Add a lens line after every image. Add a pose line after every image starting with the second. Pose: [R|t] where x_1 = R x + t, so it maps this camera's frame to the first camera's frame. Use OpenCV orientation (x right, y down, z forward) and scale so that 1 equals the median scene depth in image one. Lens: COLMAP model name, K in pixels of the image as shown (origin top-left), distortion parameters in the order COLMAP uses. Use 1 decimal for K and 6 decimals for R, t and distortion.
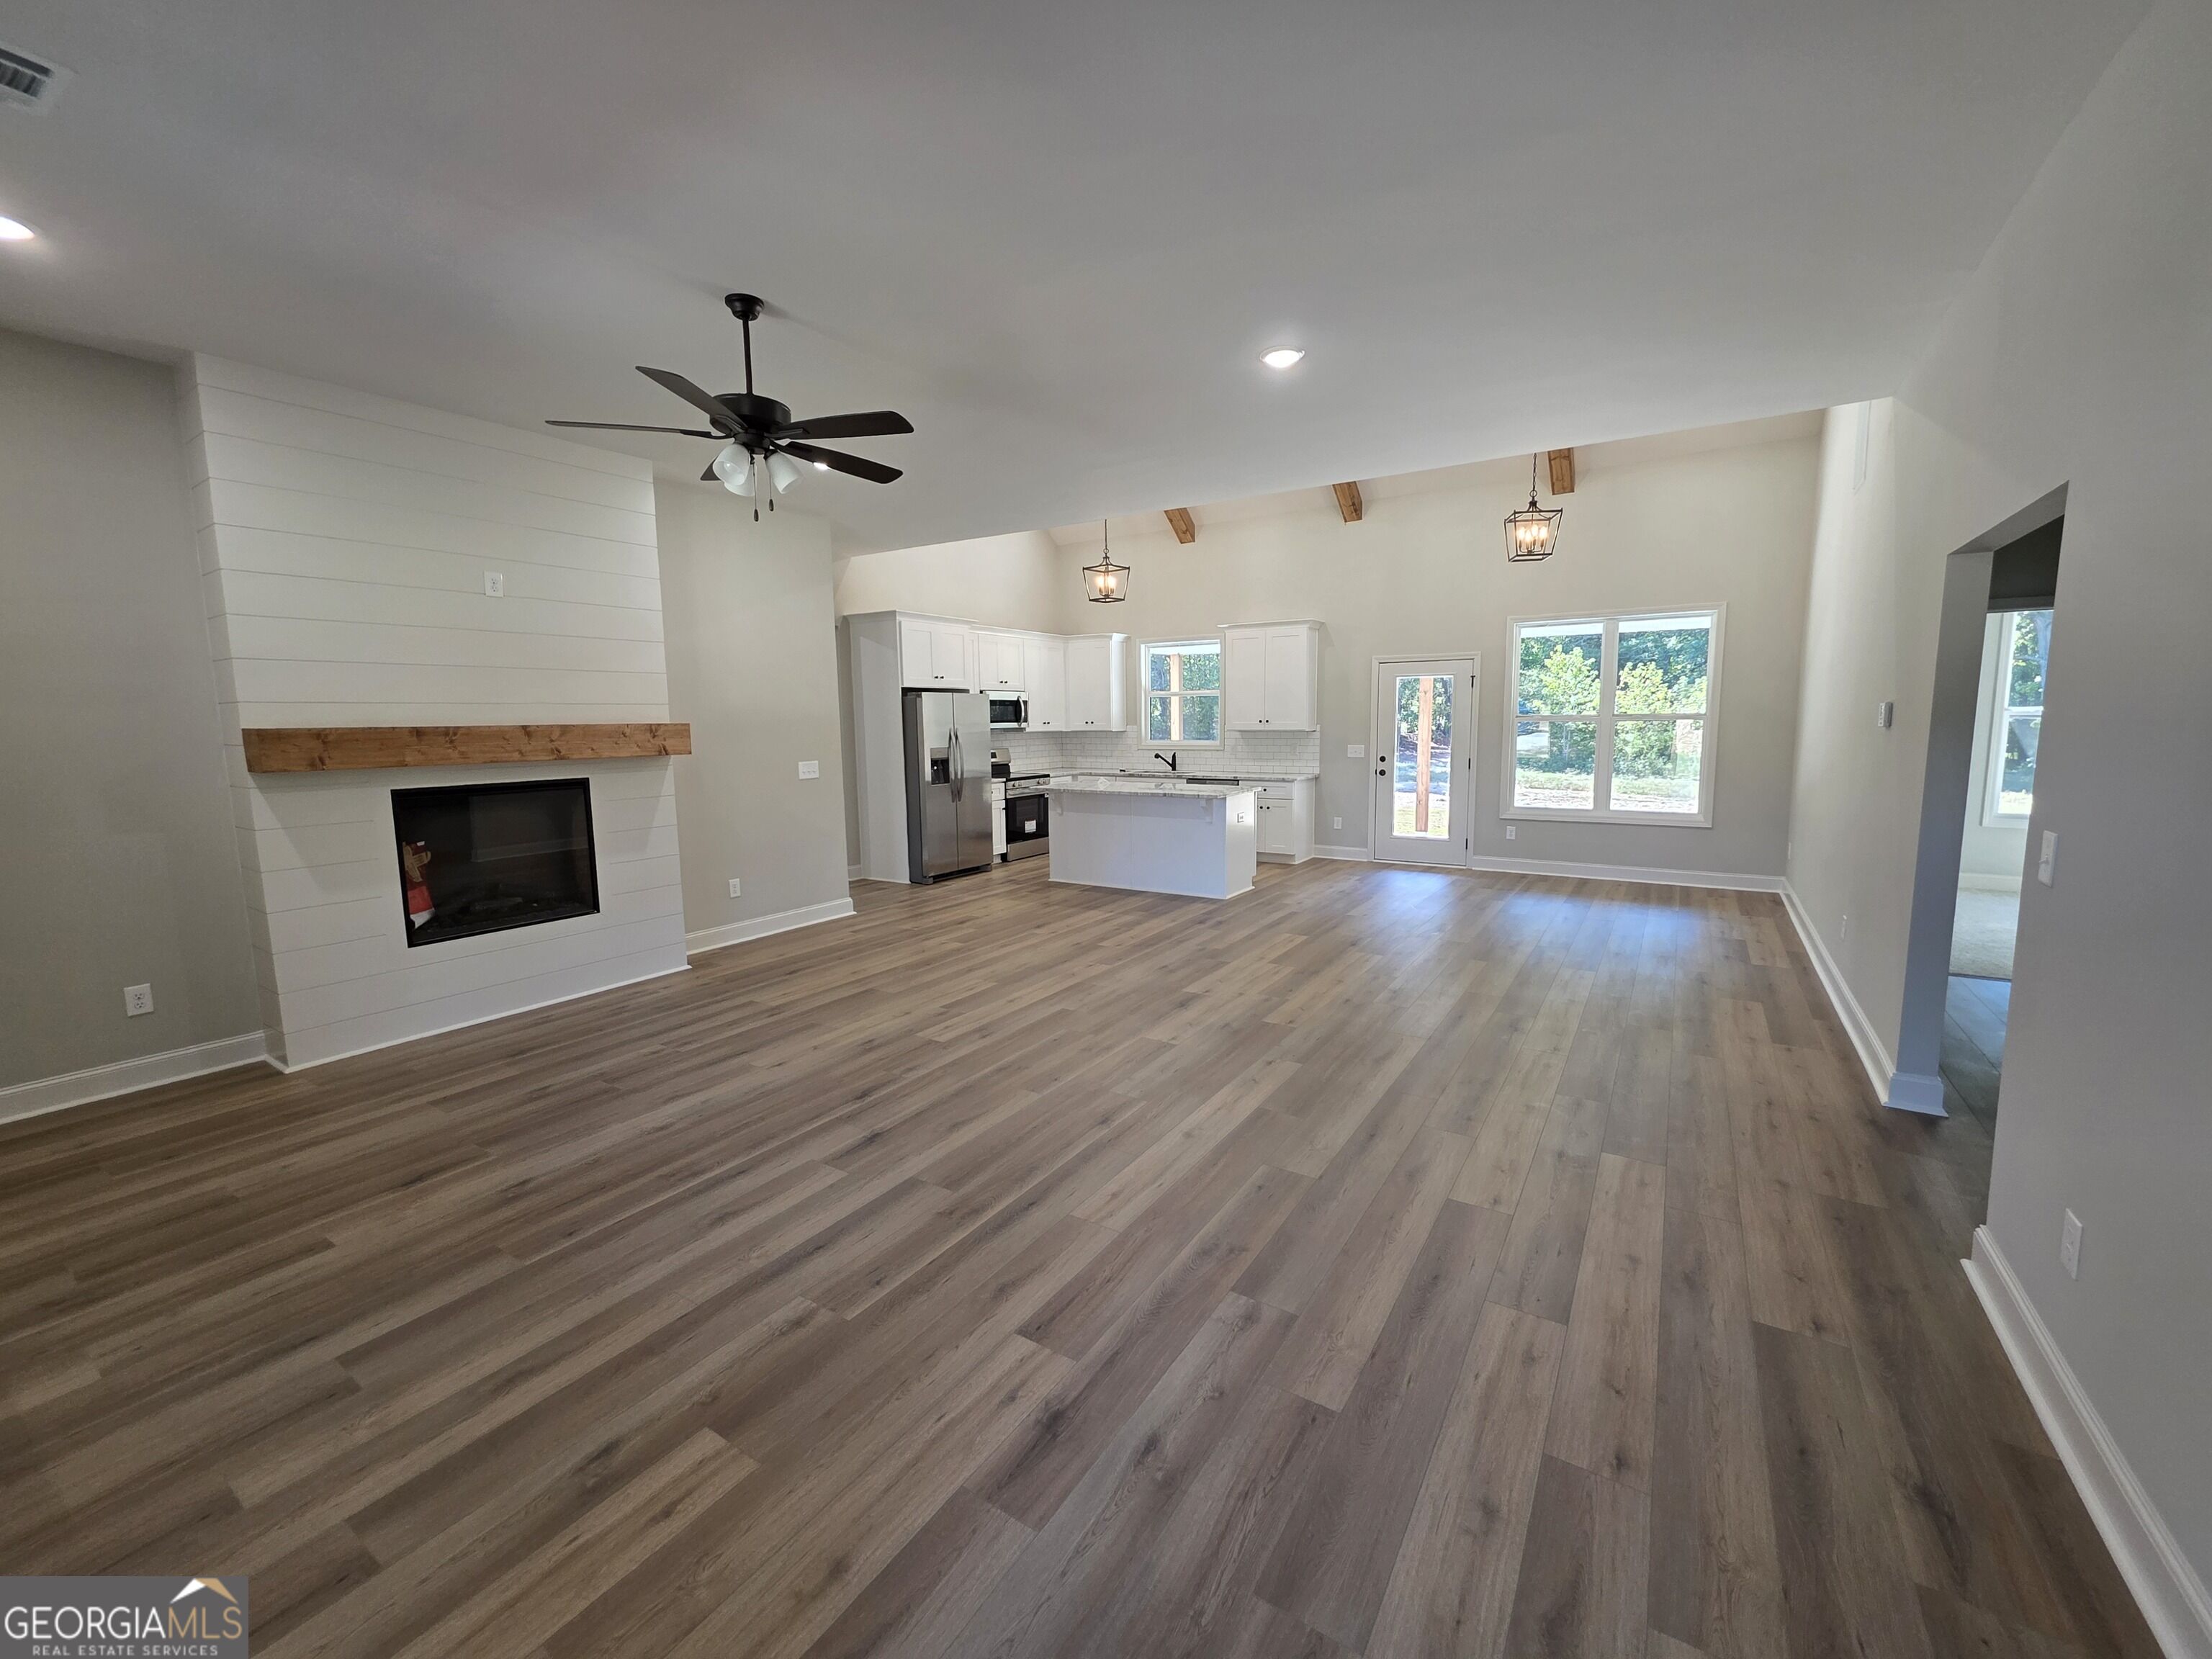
lens RADIAL K [[895.3, 0, 1106.0], [0, 895.3, 829.5], [0, 0, 1]] dist [-0.003713, -0.000246]
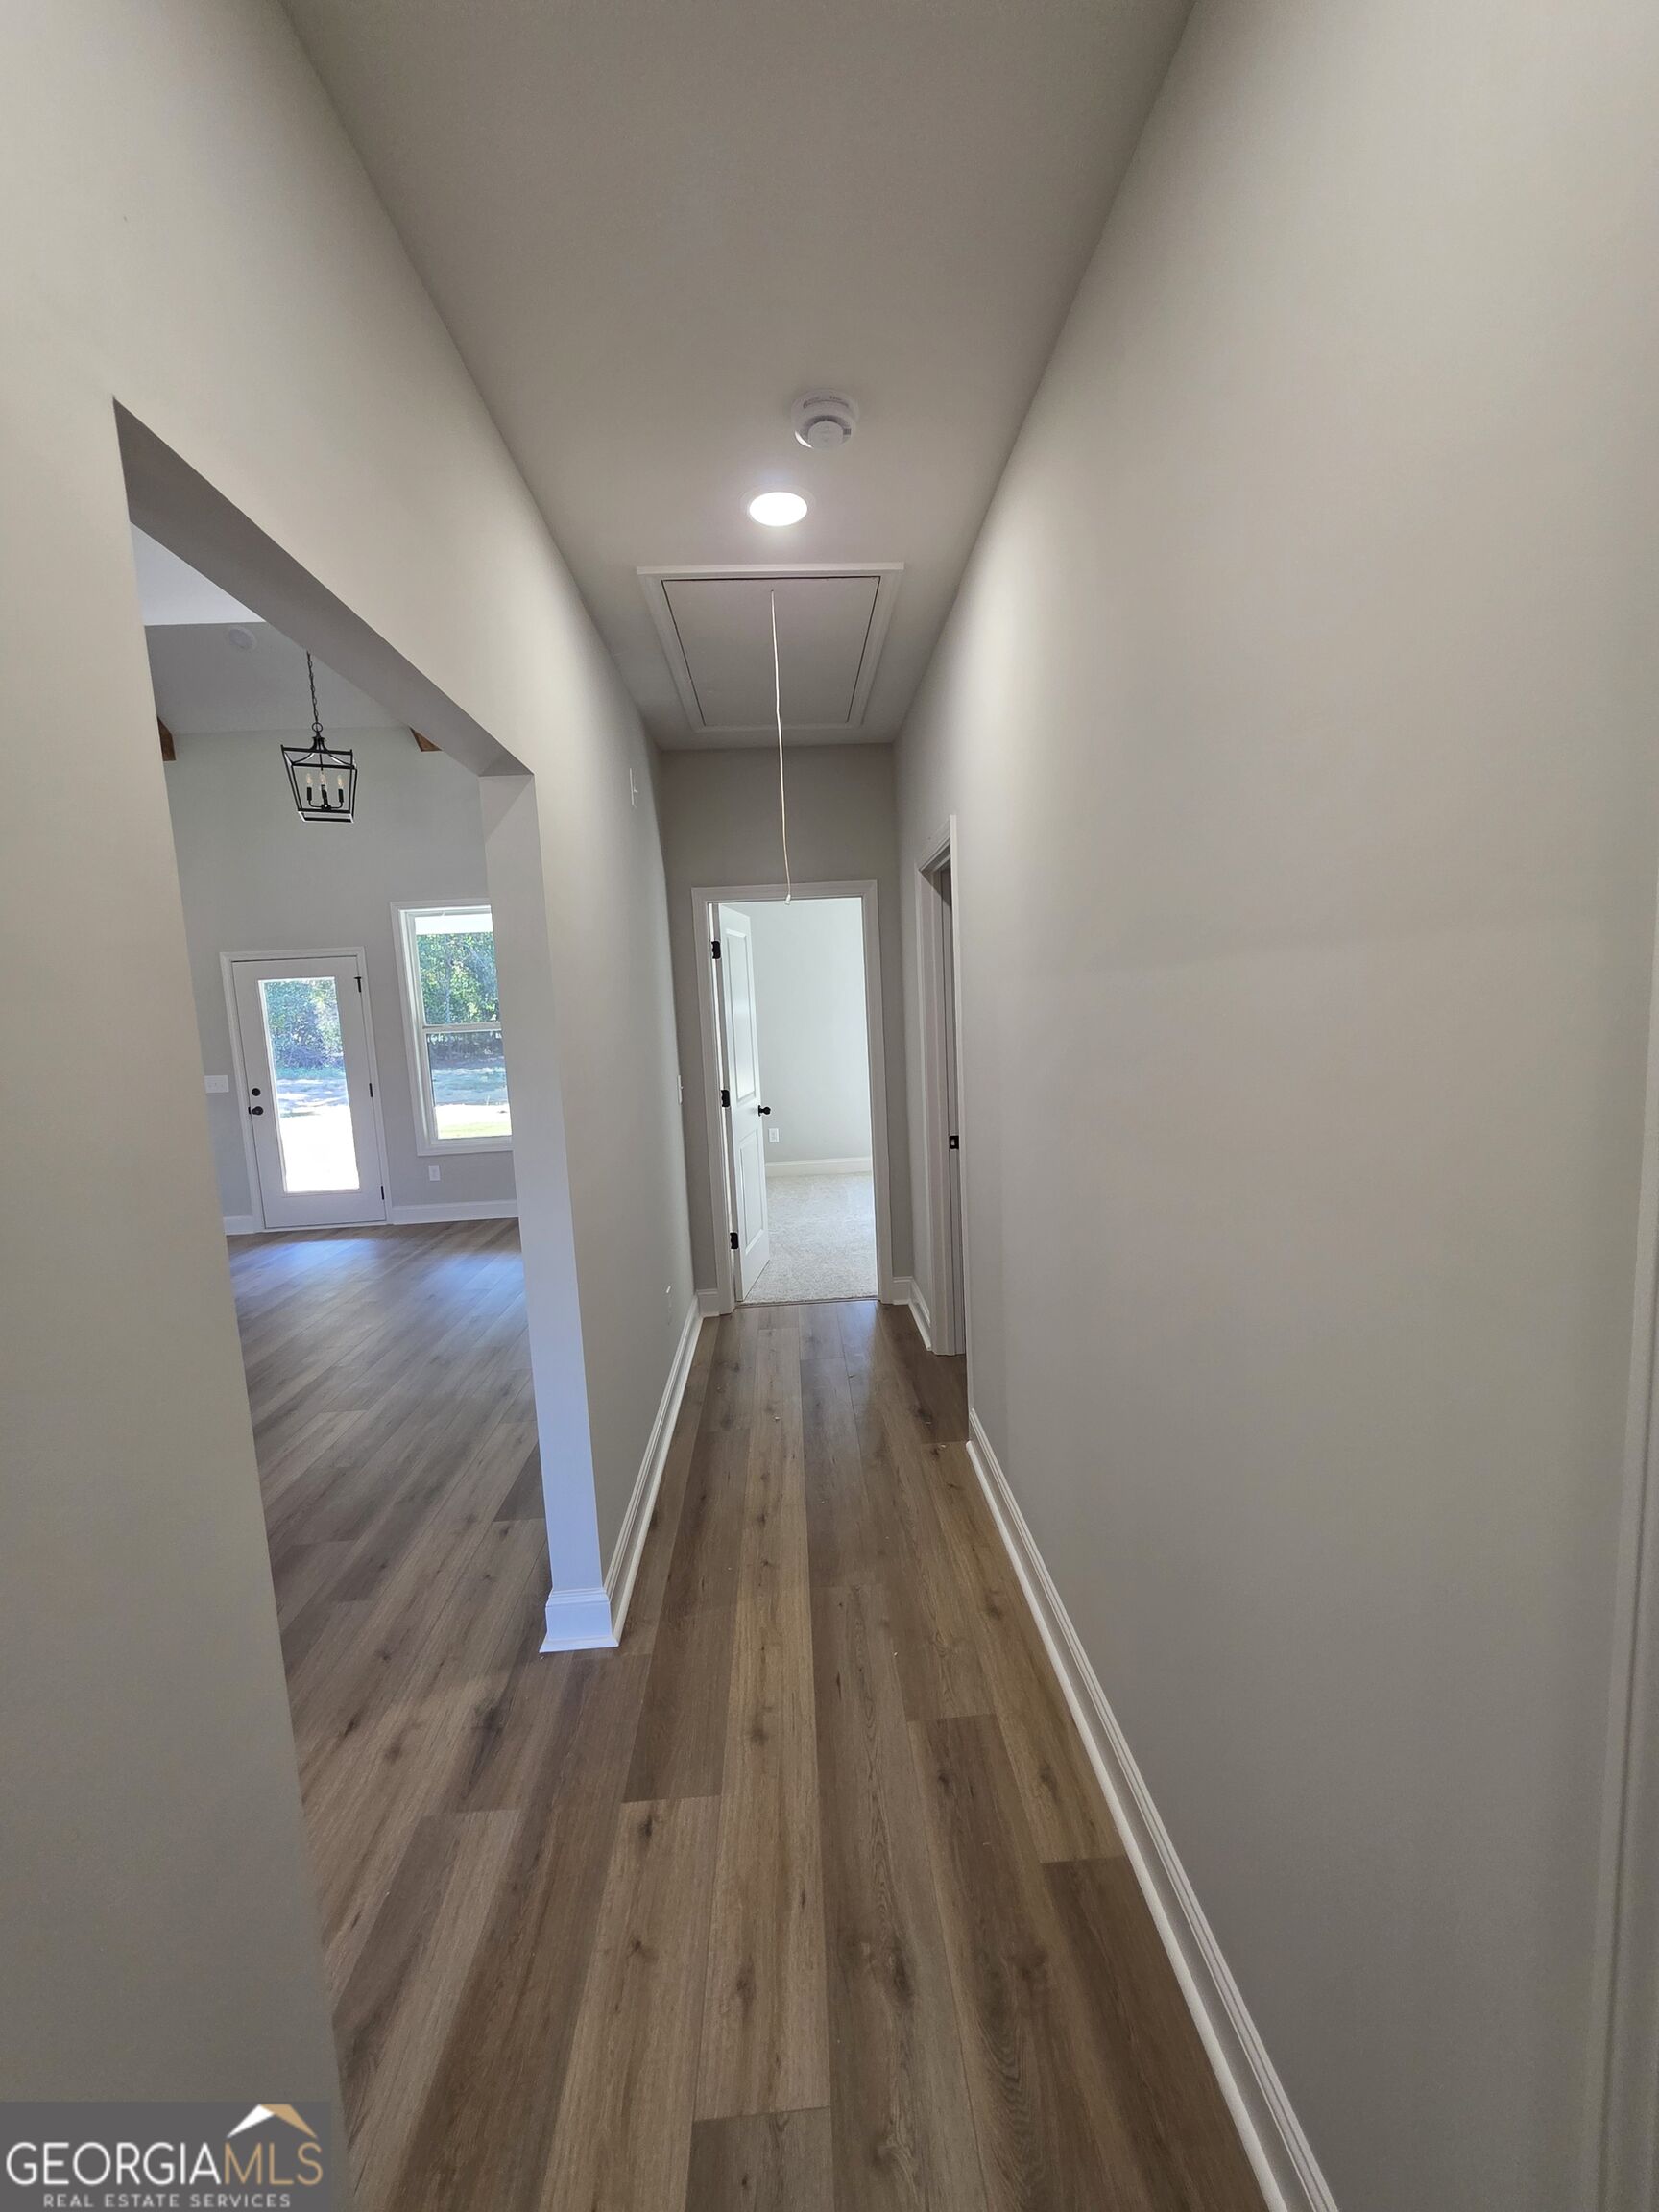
lens RADIAL K [[886.0, 0, 831.4], [0, 886.0, 1103.6], [0, 0, 1]] dist [-0.000768, -0.000138]
pose [[0.813131, -0.097288, 0.573892, 0.290915], [0.113606, 0.993498, 0.007456, -0.022276], [-0.570886, 0.059135, 0.818897, 0.145804]]
